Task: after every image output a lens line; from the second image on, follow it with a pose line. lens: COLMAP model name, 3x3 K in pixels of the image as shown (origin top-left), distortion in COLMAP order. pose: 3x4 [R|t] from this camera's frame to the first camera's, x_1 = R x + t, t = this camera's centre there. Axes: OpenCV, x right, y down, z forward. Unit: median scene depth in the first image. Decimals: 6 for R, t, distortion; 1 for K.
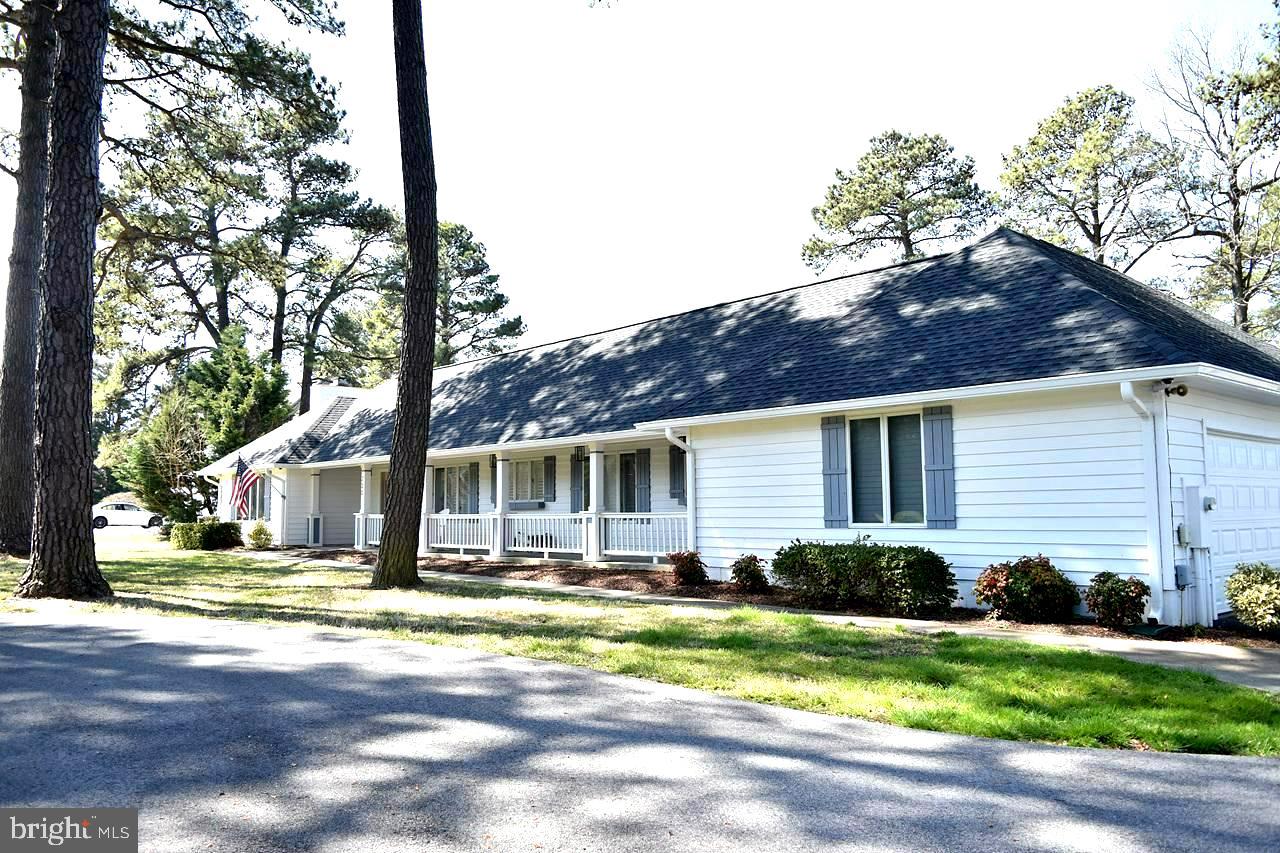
lens RADIAL K [[987.8, 0, 640.0], [0, 987.8, 426.5], [0, 0, 1]] dist [-0.001155, -0.000205]
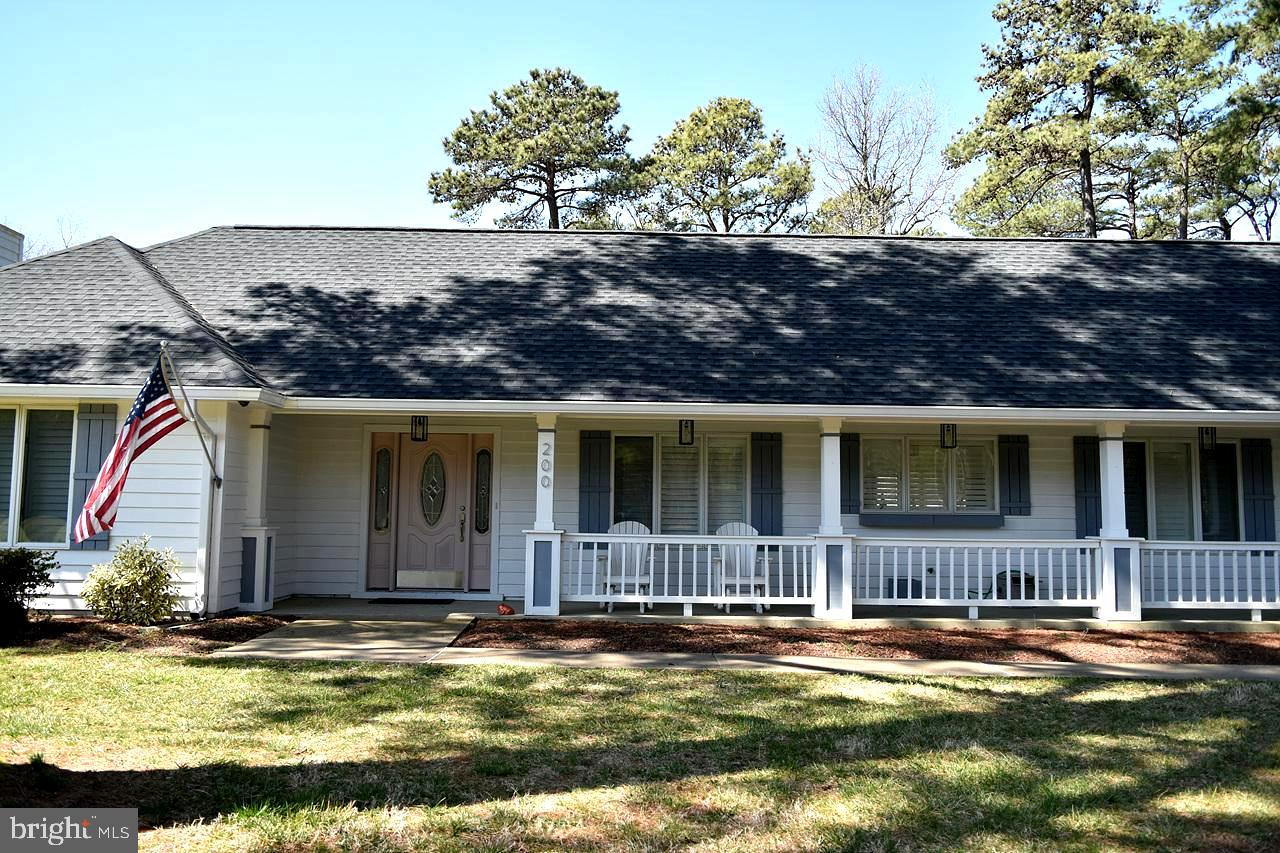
lens RADIAL K [[1046.8, 0, 640.0], [0, 1046.8, 426.5], [0, 0, 1]] dist [0.000050, 0.000220]
pose [[0.661276, 0.089691, 0.744761, -0.615041], [-0.079477, 0.995615, -0.049332, 0.065255], [-0.745920, -0.026569, 0.665505, 0.696469]]
